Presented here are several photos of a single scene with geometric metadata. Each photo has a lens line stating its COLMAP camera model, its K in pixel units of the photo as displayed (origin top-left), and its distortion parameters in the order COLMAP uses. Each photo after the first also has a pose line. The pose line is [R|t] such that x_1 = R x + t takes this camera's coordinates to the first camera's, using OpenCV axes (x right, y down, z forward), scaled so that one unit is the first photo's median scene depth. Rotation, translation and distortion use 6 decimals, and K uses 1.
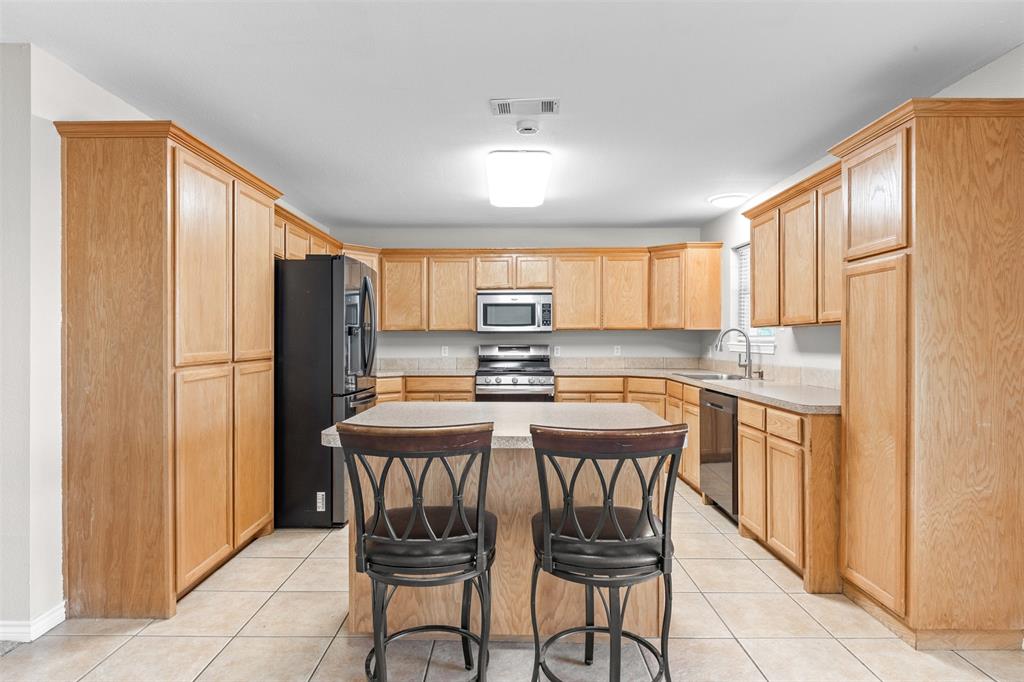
lens RADIAL K [[560.2, 0, 514.0], [0, 560.2, 340.4], [0, 0, 1]] dist [-0.003362, -0.000392]
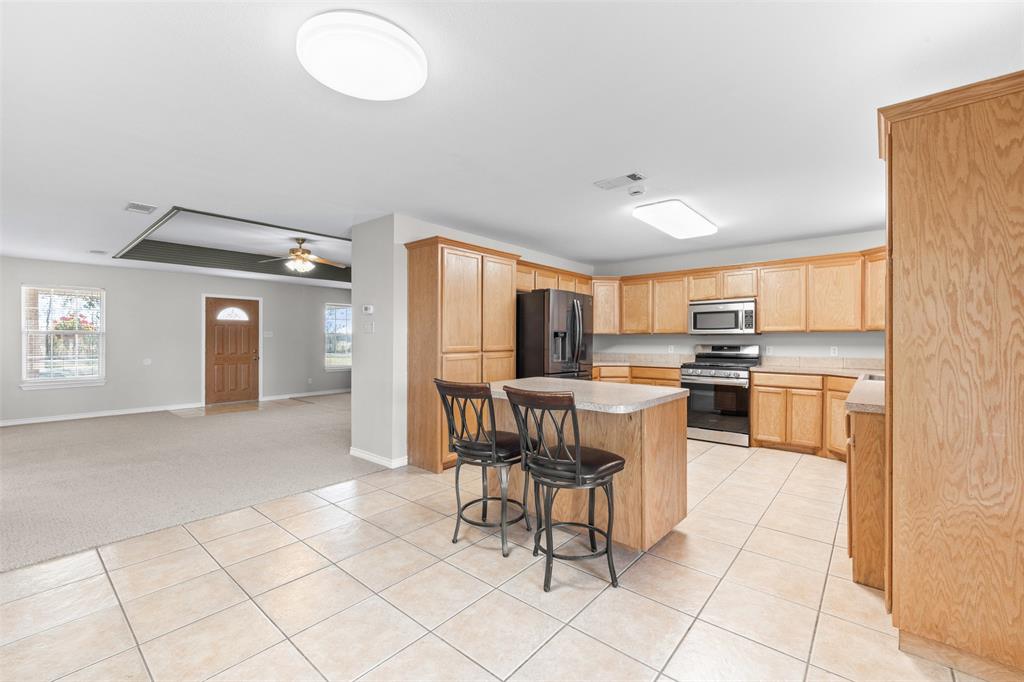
lens RADIAL K [[429.8, 0, 511.1], [0, 429.8, 336.5], [0, 0, 1]] dist [0.000968, -0.000030]
pose [[0.759476, -0.002994, -0.650529, 0.641258], [-0.003577, 0.999955, -0.008779, -0.000028], [0.650526, 0.008994, 0.759431, -0.044085]]
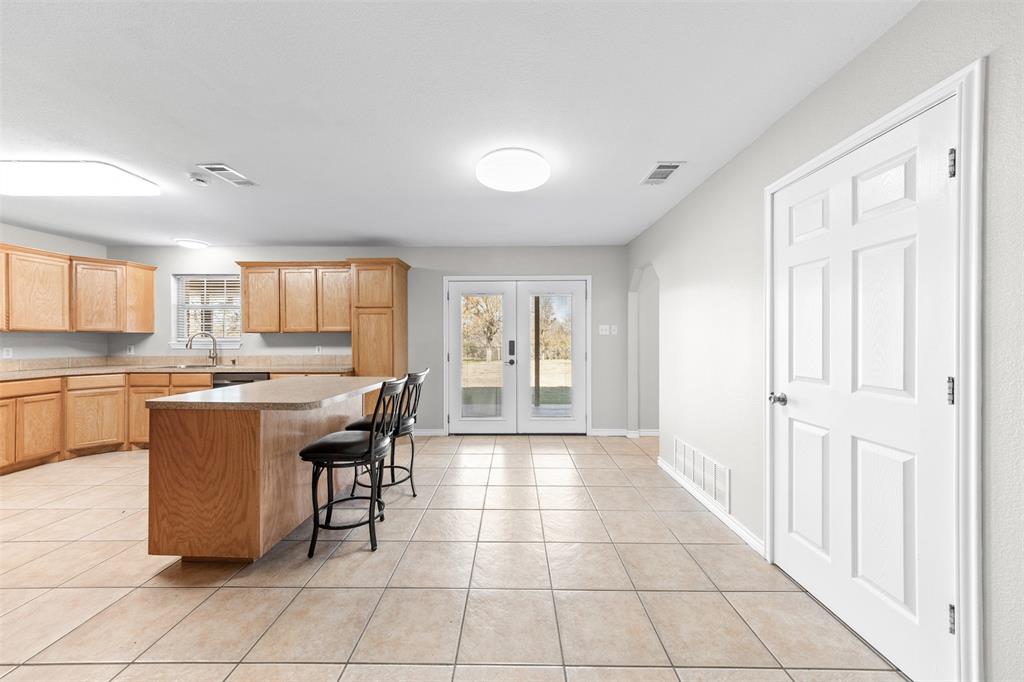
lens RADIAL K [[354.4, 0, 513.4], [0, 354.4, 339.9], [0, 0, 1]] dist [-0.000209, -0.000317]
pose [[0.013169, -0.007021, 0.999889, -1.044304], [0.002880, 0.999971, 0.006984, -0.013466], [-0.999909, 0.002788, 0.013189, 0.336727]]
